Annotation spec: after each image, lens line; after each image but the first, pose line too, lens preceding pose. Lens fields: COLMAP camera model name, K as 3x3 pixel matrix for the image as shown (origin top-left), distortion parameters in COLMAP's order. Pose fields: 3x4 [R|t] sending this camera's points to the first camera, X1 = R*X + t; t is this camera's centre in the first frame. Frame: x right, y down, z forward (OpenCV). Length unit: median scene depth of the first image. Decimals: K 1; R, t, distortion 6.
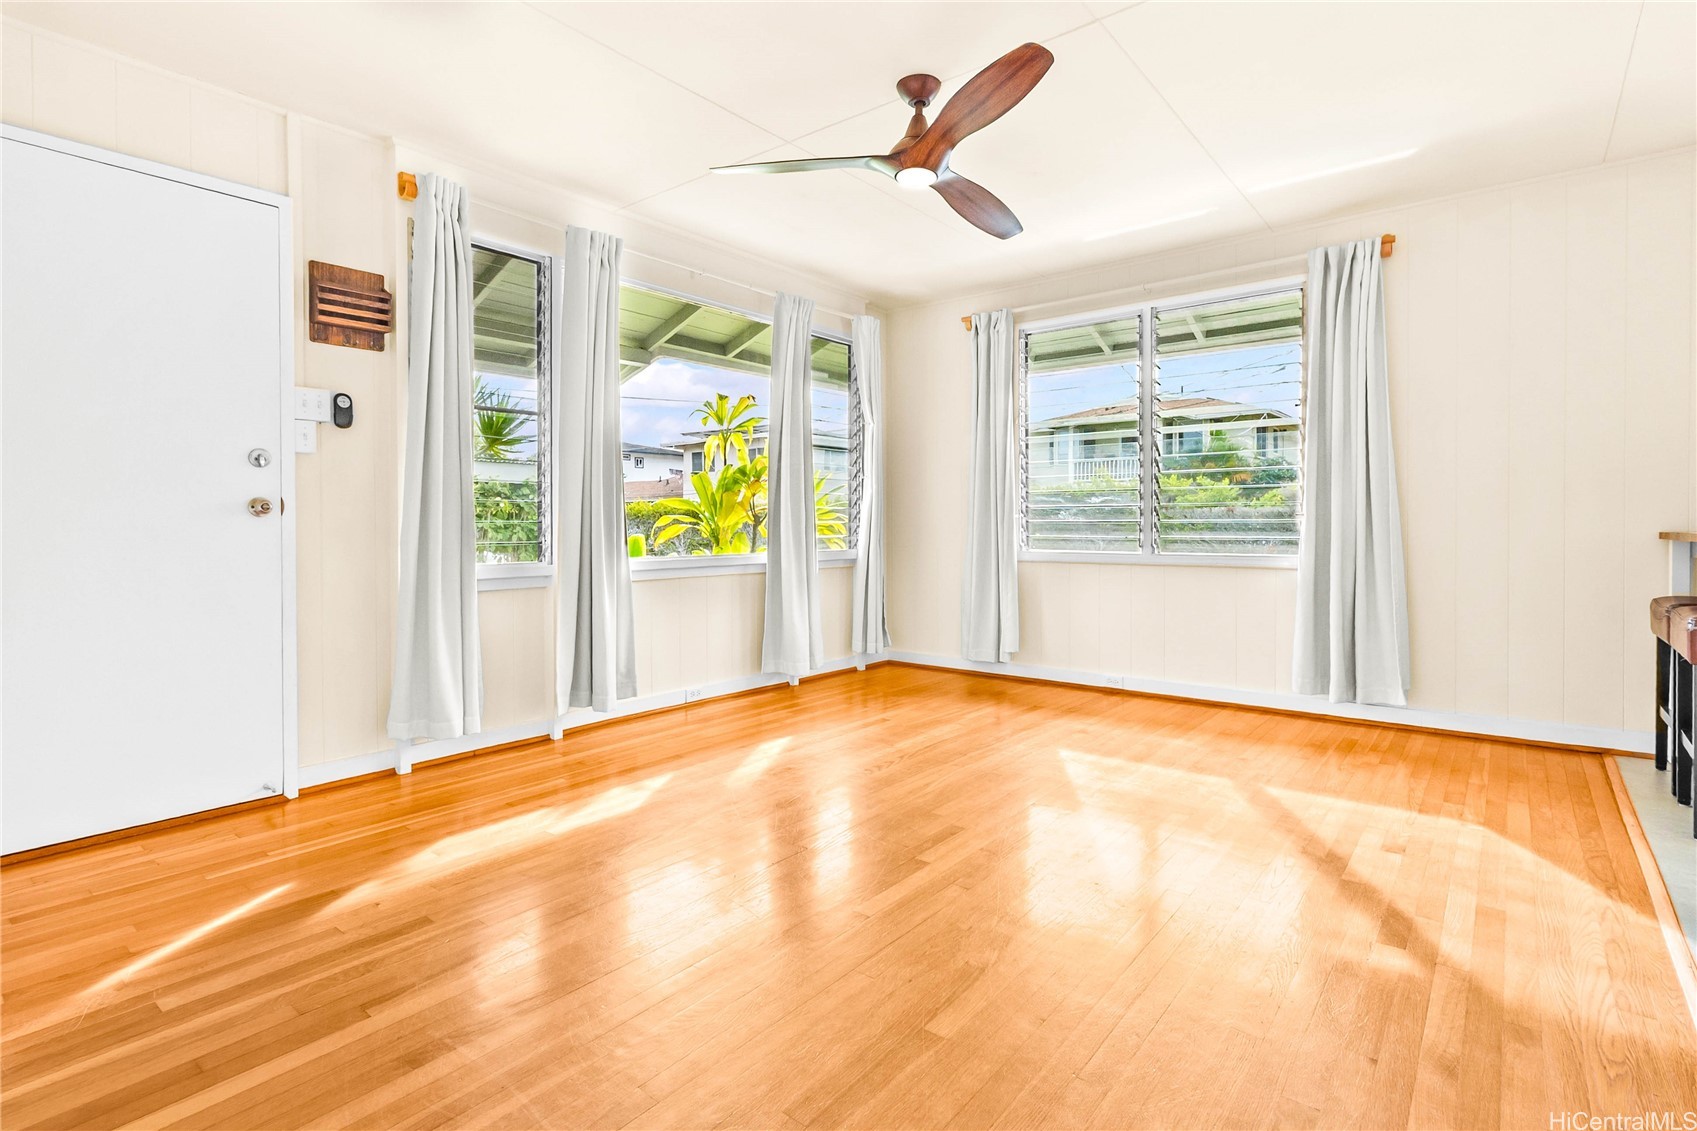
lens RADIAL K [[833.0, 0, 846.2], [0, 833.0, 527.5], [0, 0, 1]] dist [-0.000215, -0.000029]
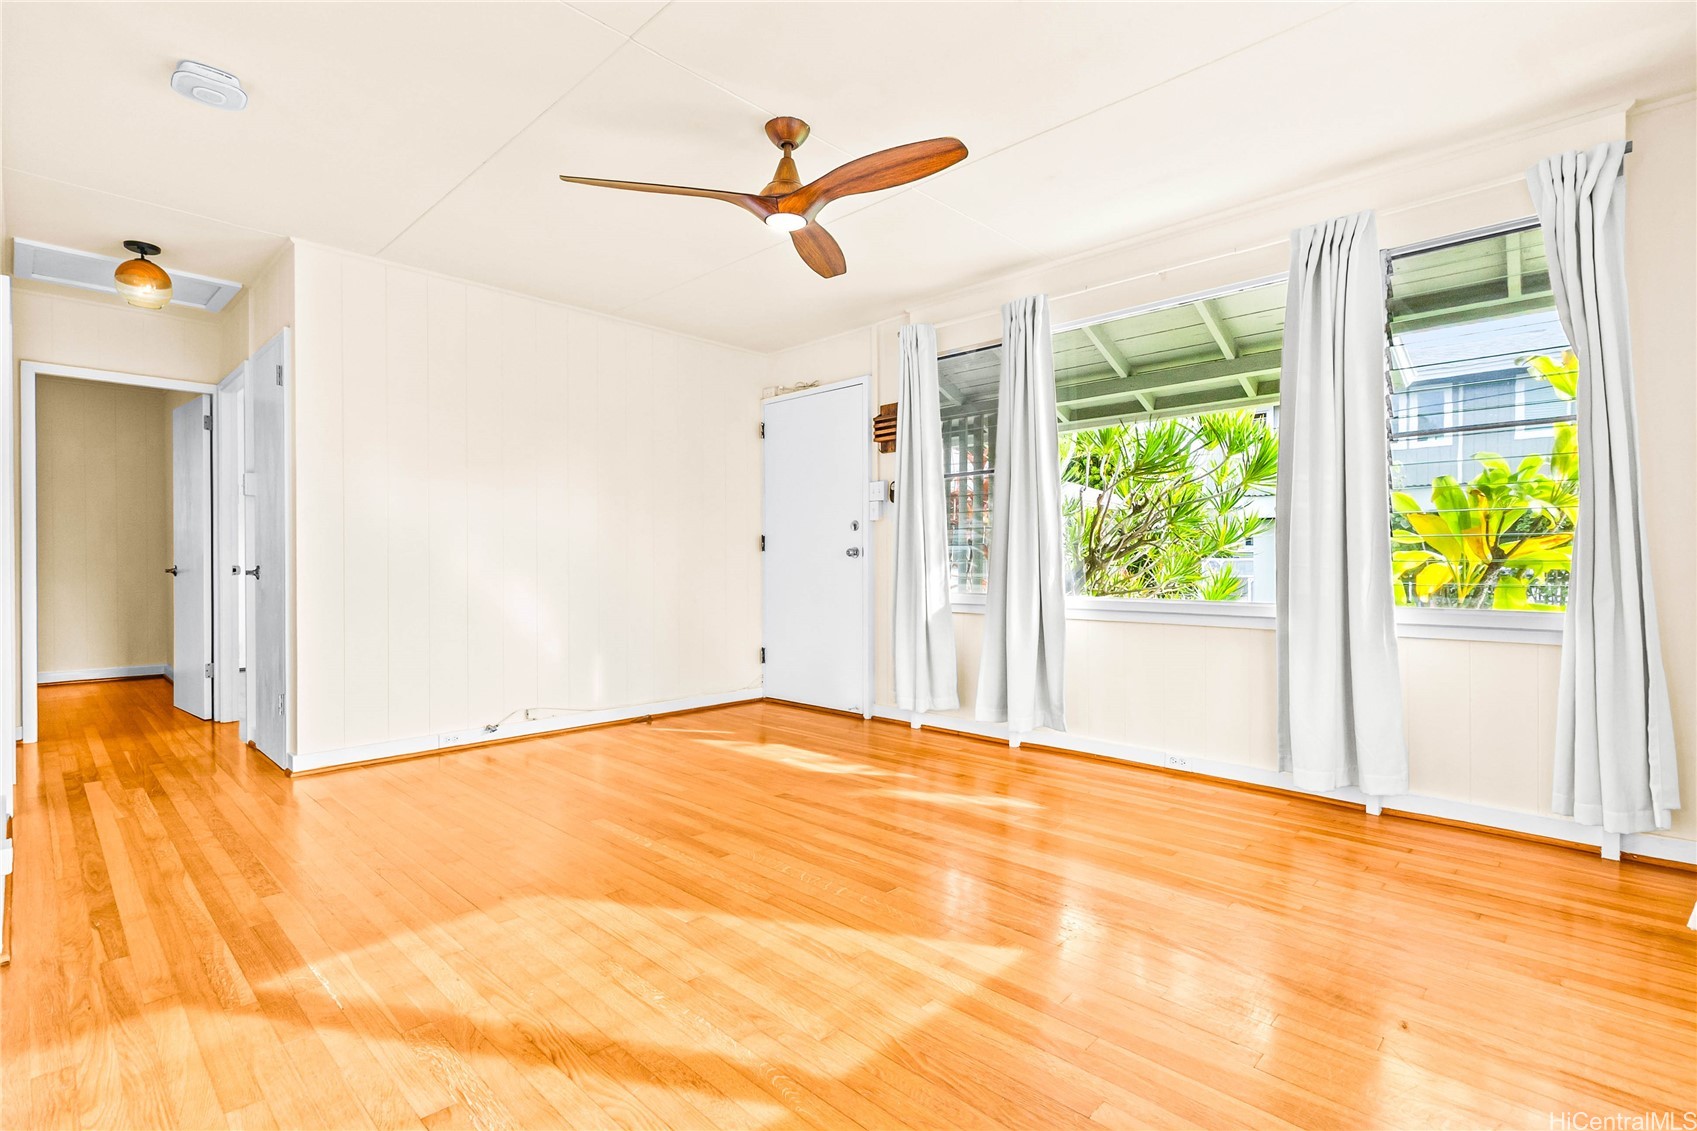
lens RADIAL K [[787.4, 0, 848.5], [0, 787.4, 565.5], [0, 0, 1]] dist [0.000929, -0.000001]
pose [[-0.085728, 0.019545, -0.996127, 1.003244], [0.004184, 0.999806, 0.019257, -0.029002], [0.996310, -0.002517, -0.085793, 1.126852]]
